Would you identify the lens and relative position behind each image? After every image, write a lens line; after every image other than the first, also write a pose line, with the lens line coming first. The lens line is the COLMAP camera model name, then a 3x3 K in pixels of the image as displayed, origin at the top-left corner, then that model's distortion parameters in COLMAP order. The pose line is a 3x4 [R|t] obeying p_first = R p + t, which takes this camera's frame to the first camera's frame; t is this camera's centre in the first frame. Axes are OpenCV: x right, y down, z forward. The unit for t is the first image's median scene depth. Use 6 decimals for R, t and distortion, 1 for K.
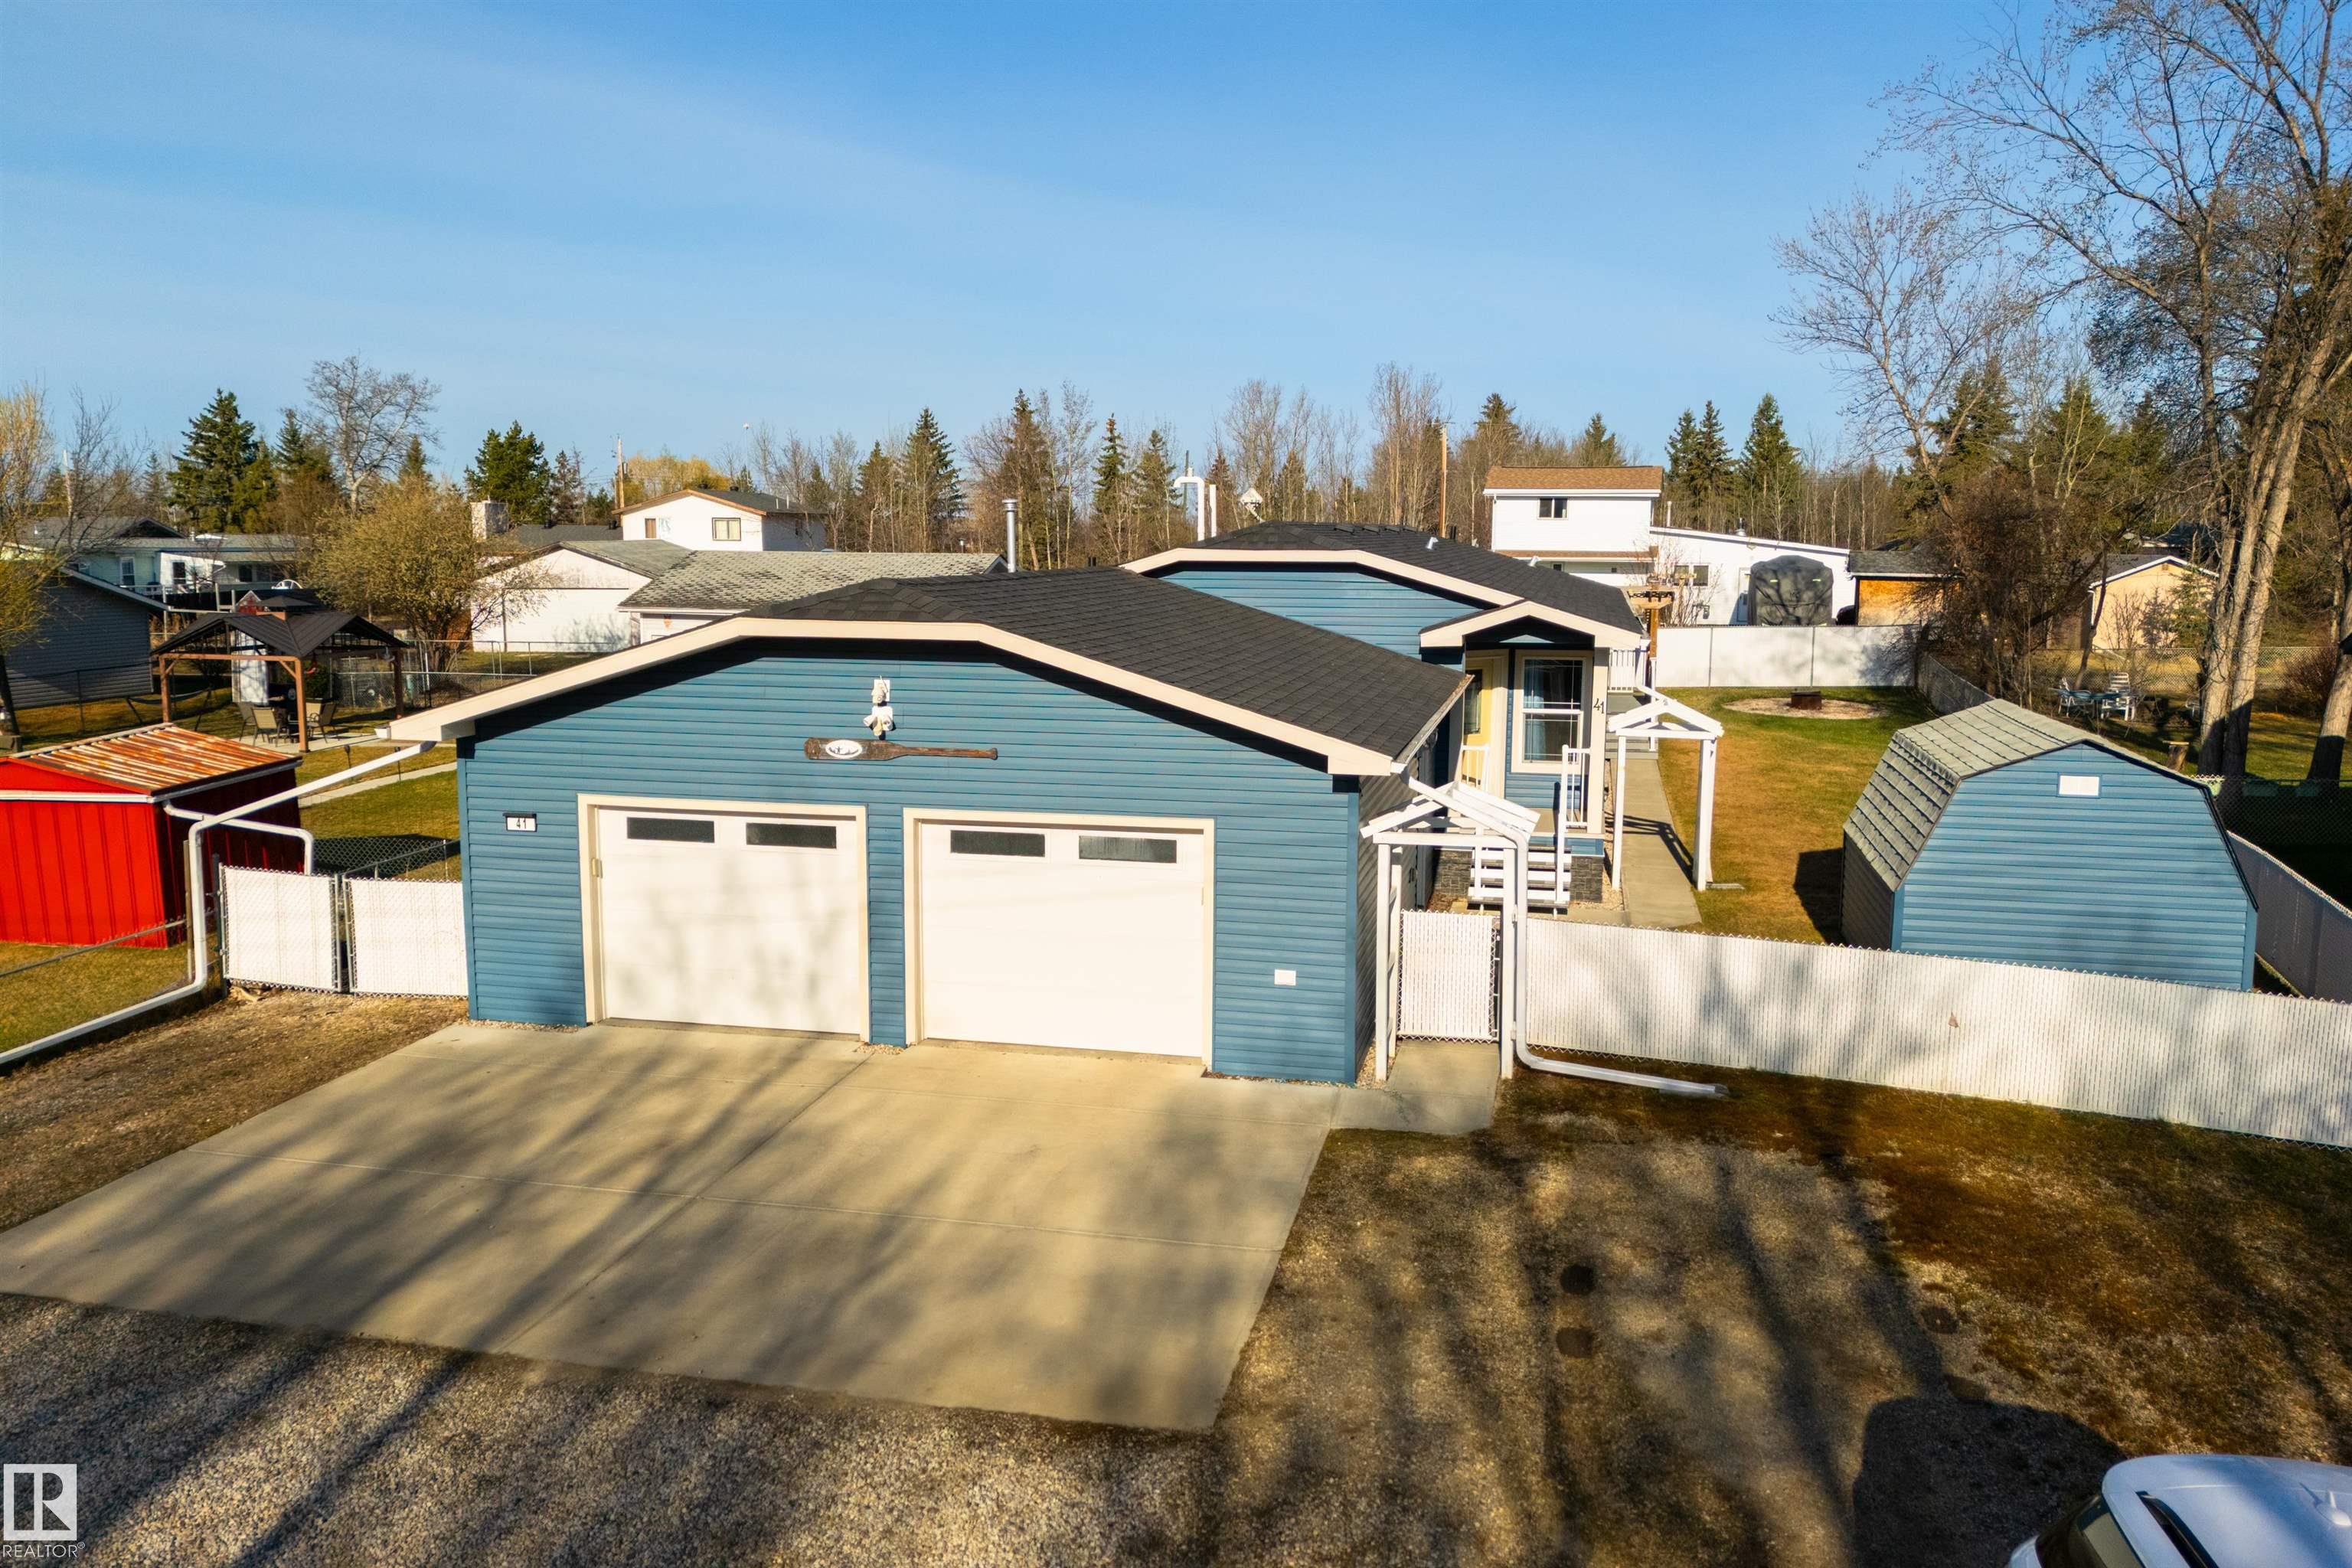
lens RADIAL K [[1754.4, 0, 1185.1], [0, 1754.4, 799.7], [0, 0, 1]] dist [0.065017, -0.101626]
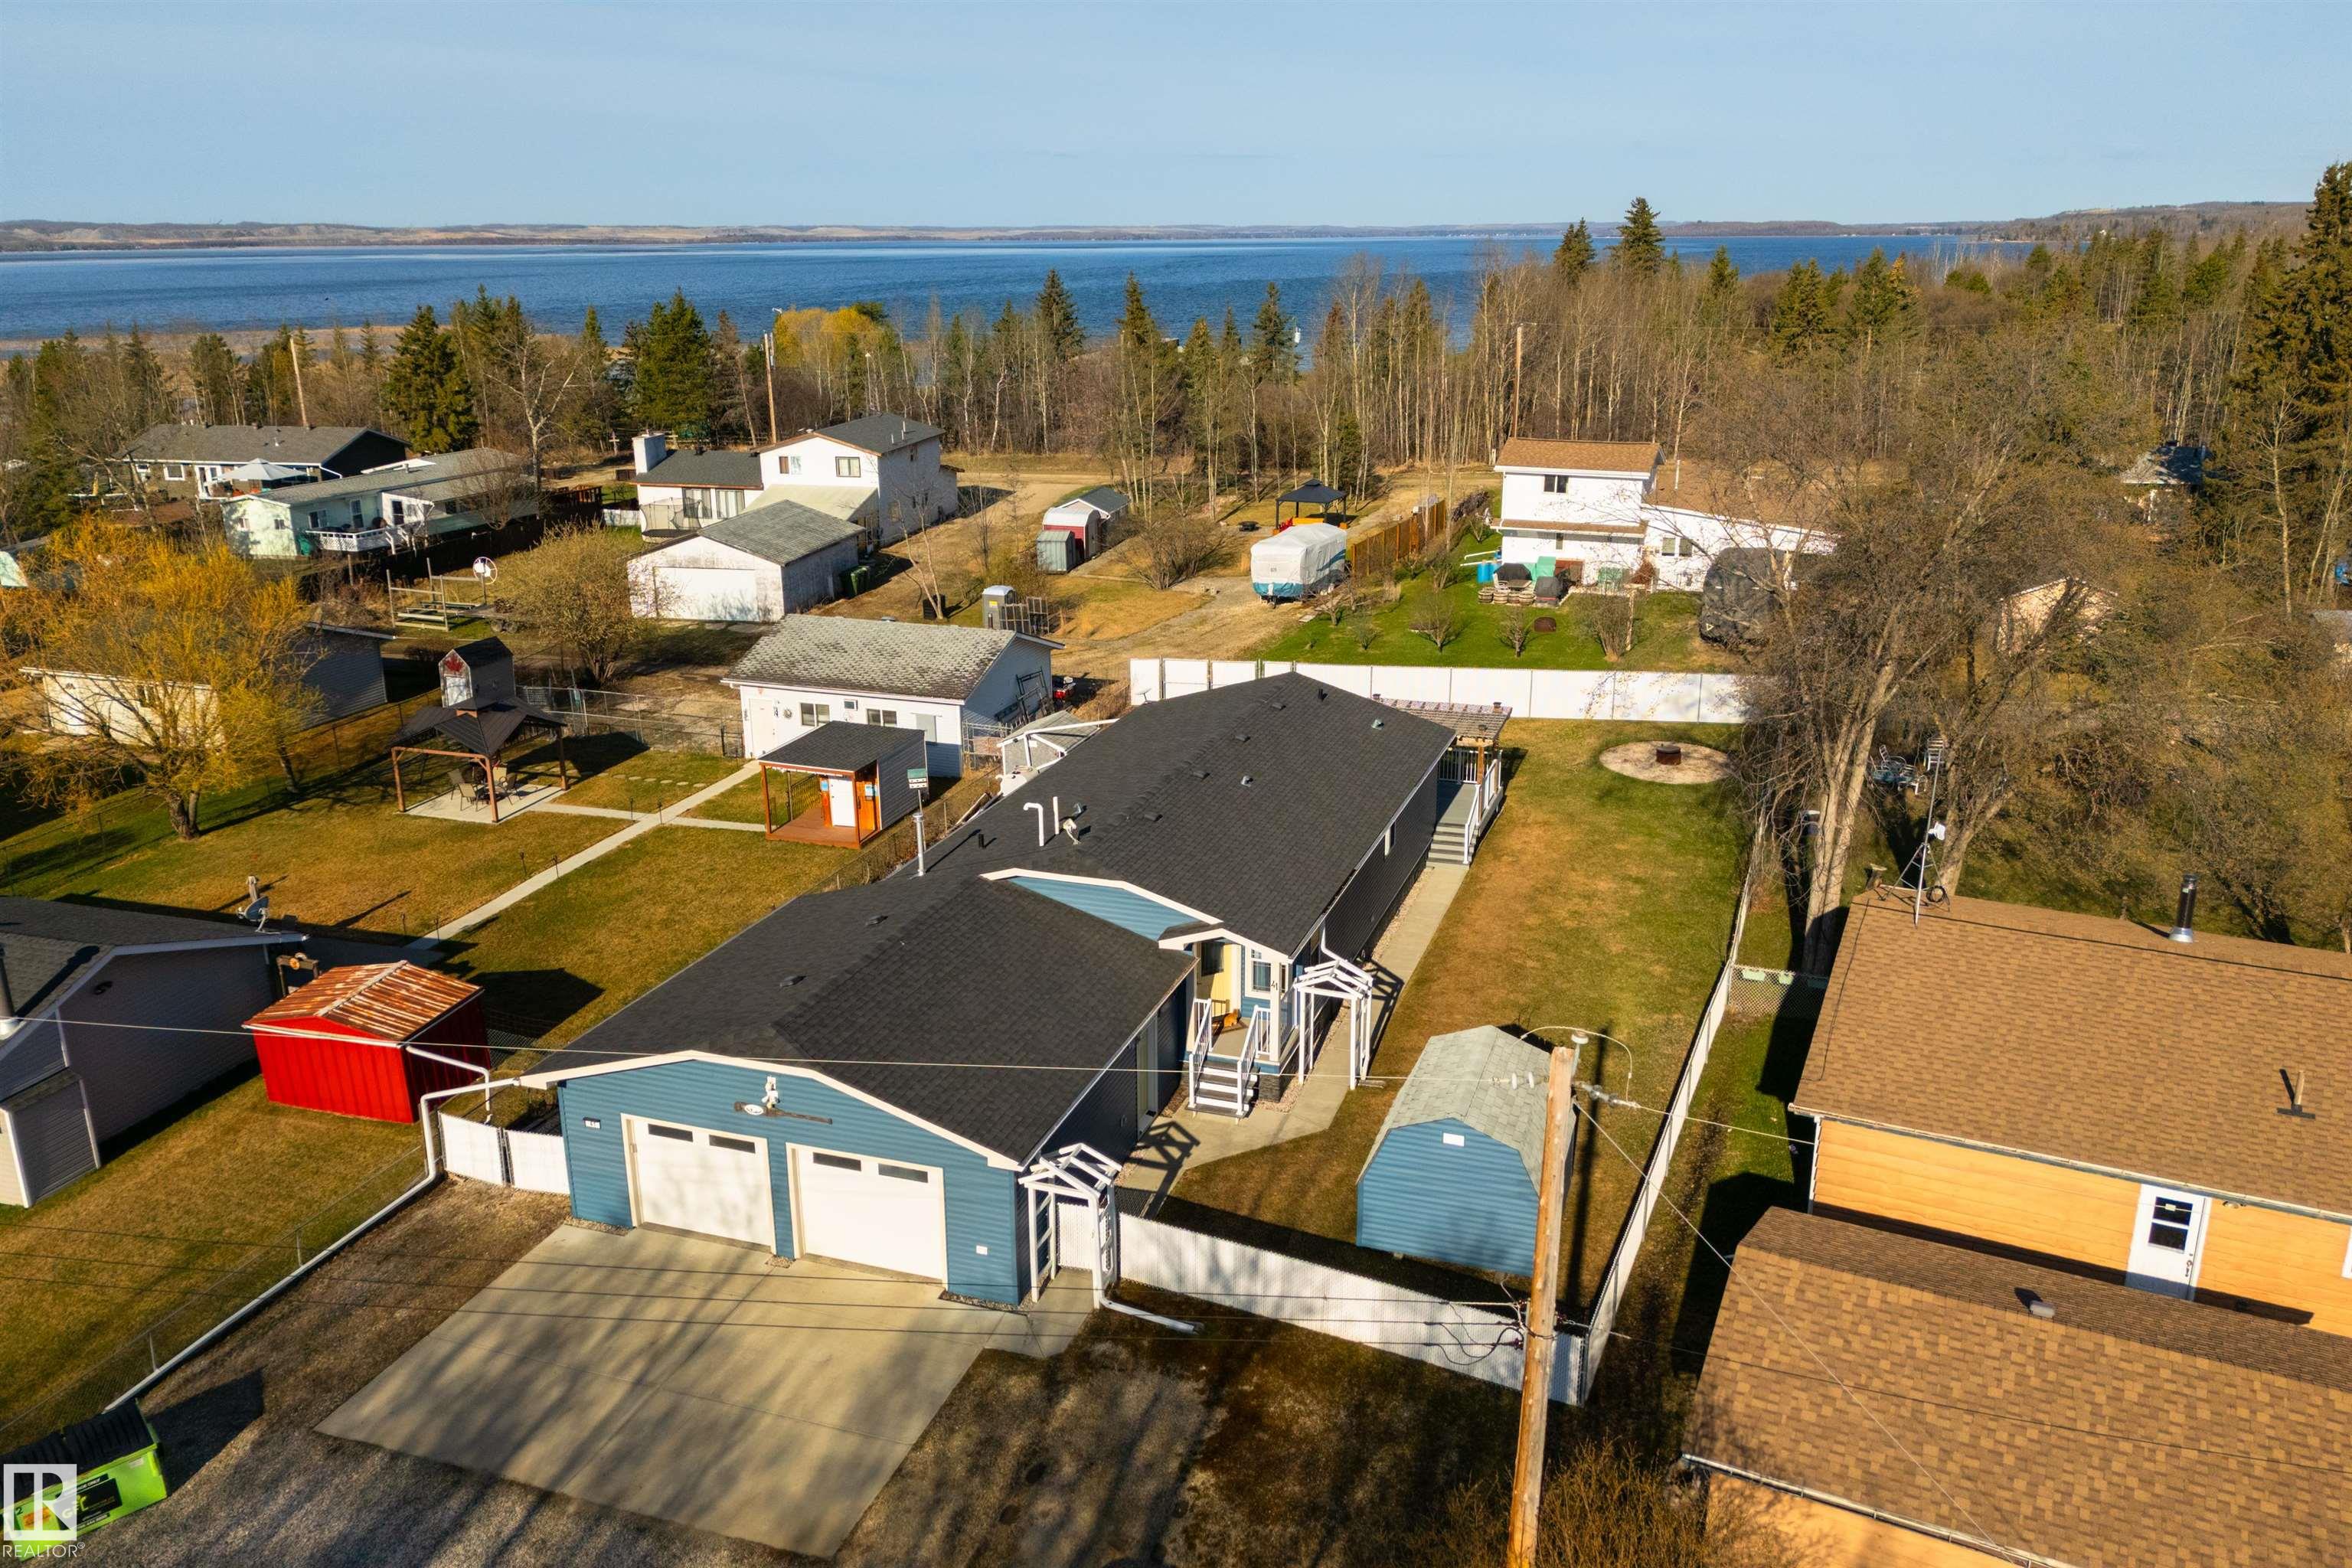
lens RADIAL K [[1744.5, 0, 1189.6], [0, 1744.5, 851.8], [0, 0, 1]] dist [0.061898, -0.103153]
pose [[0.994277, 0.025866, -0.103652, 0.479358], [-0.006011, 0.982253, 0.187463, -0.696413], [0.106662, -0.185767, 0.976788, -0.748437]]
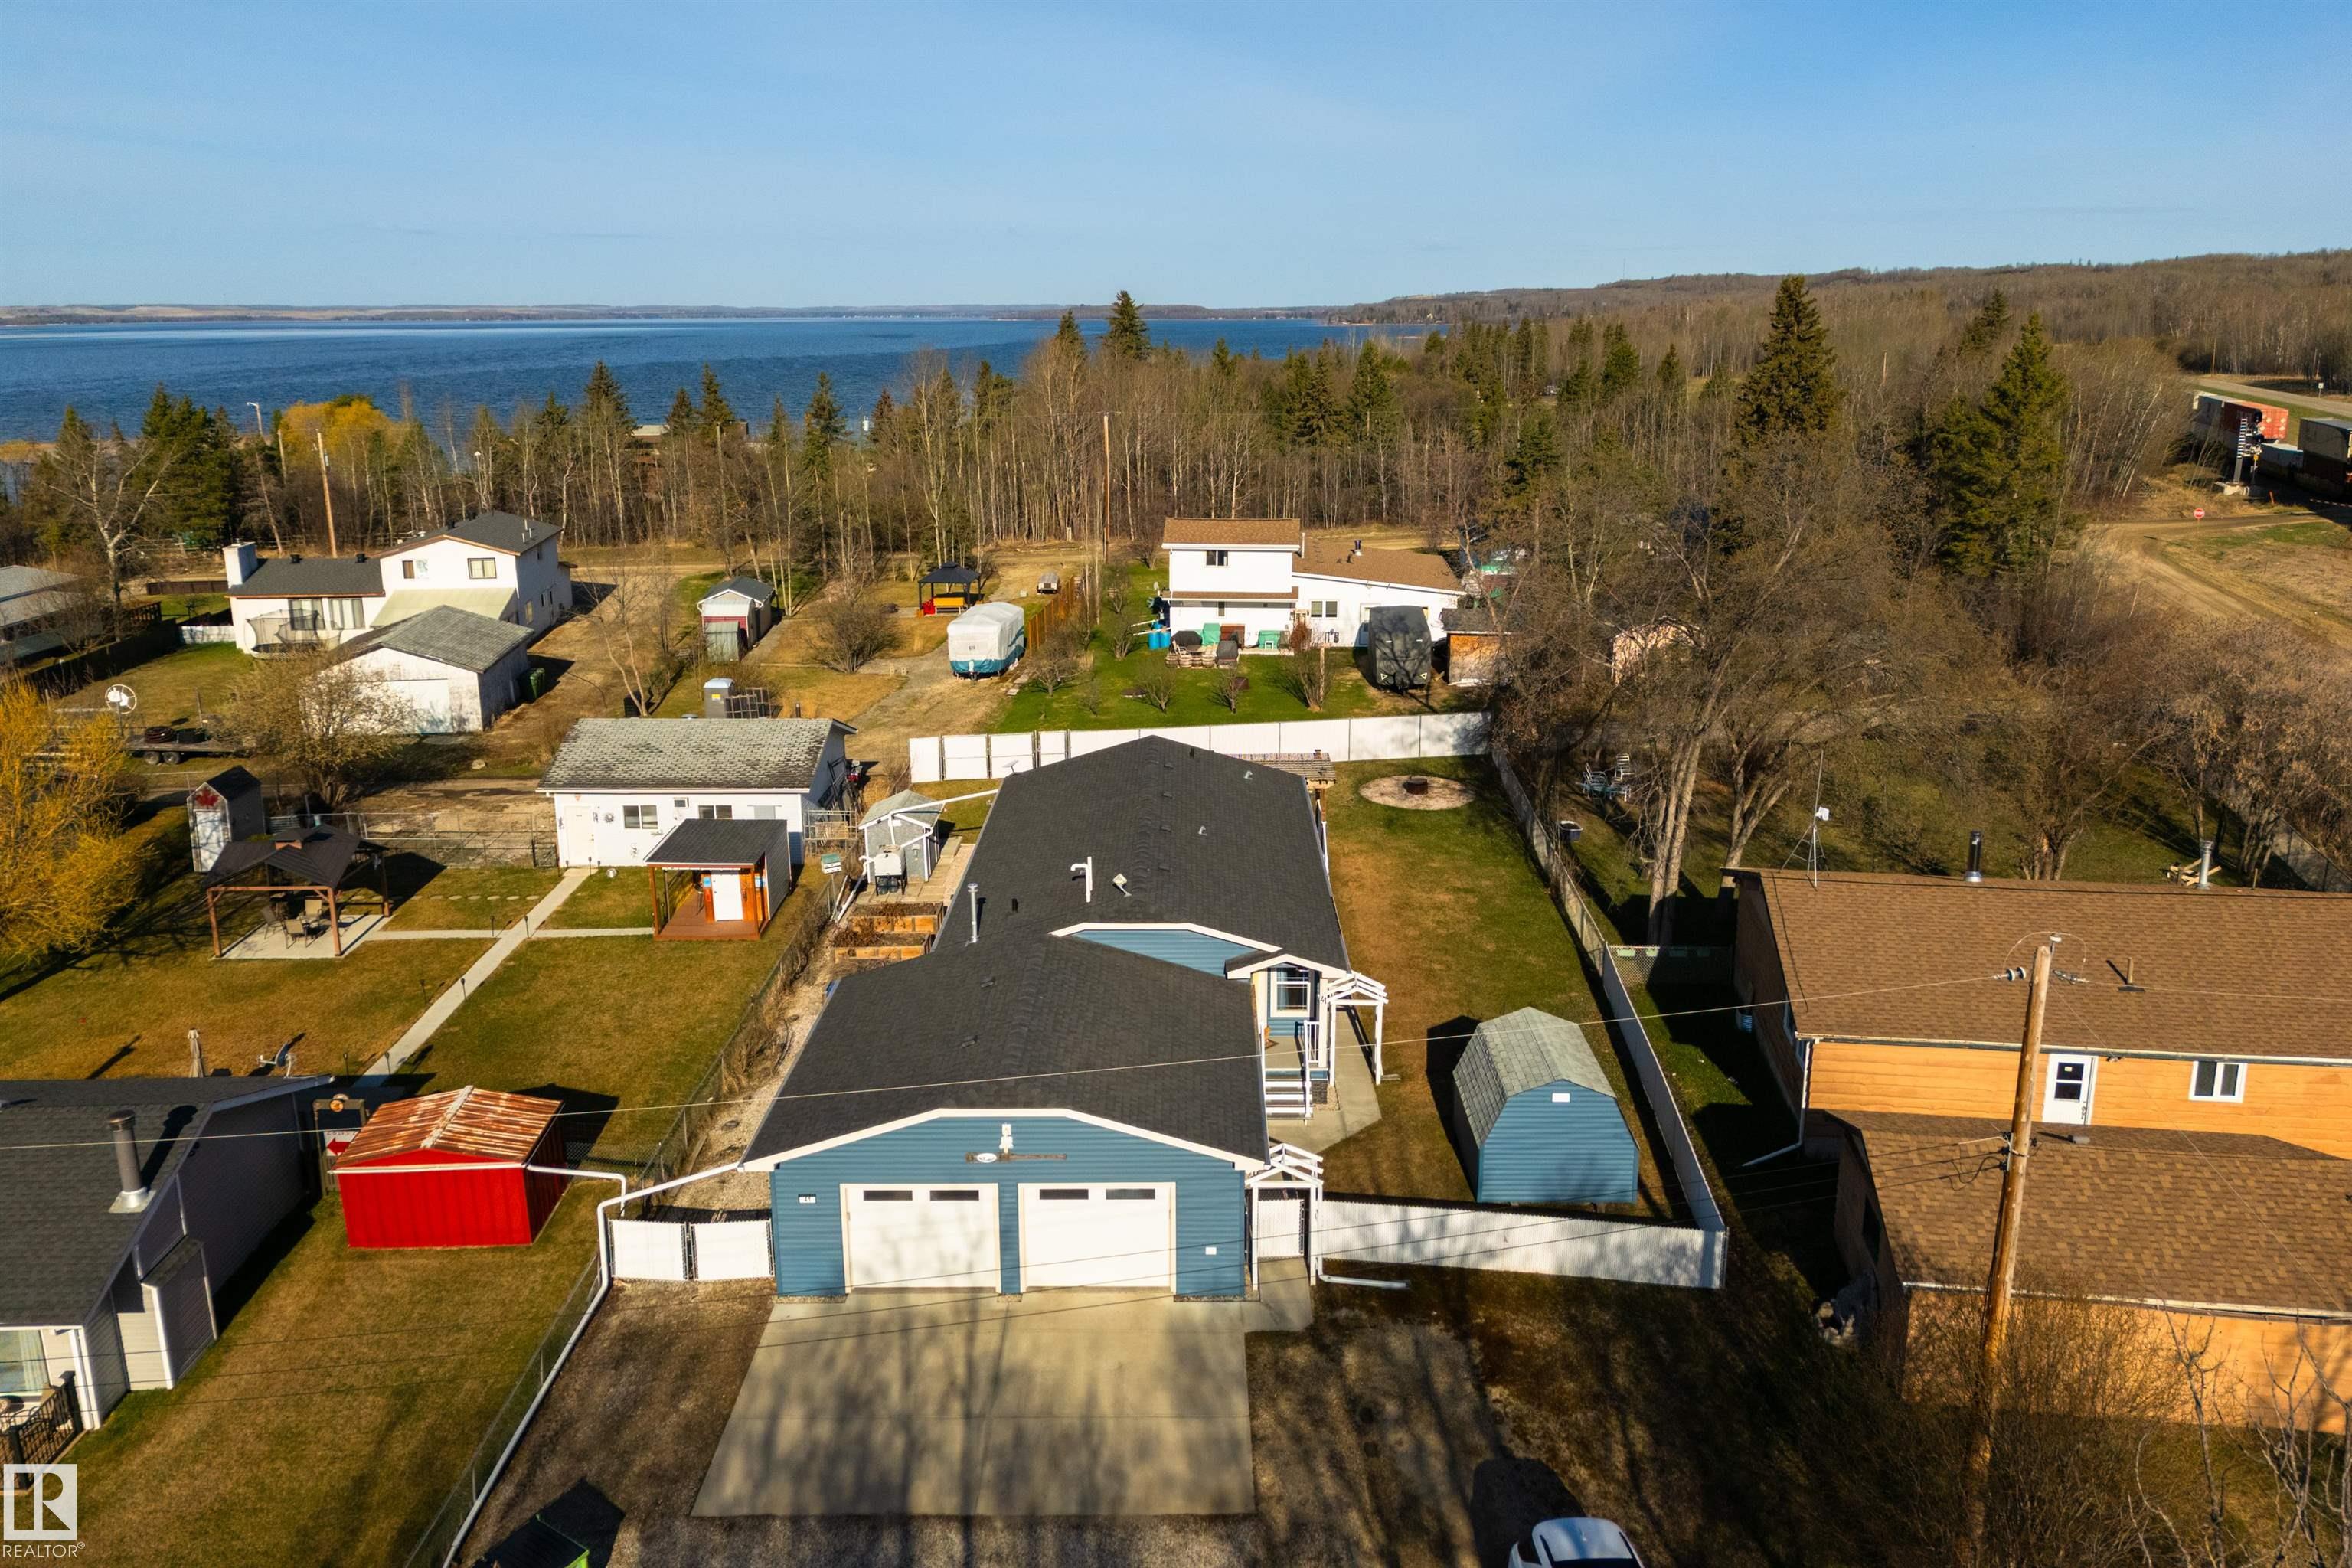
lens RADIAL K [[1754.4, 0, 1185.1], [0, 1754.4, 799.7], [0, 0, 1]] dist [0.065017, -0.101626]
pose [[0.975539, -0.066539, 0.209512, -0.400146], [0.041046, 0.991463, 0.123756, -0.731772], [-0.215958, -0.112129, 0.969943, -1.029189]]
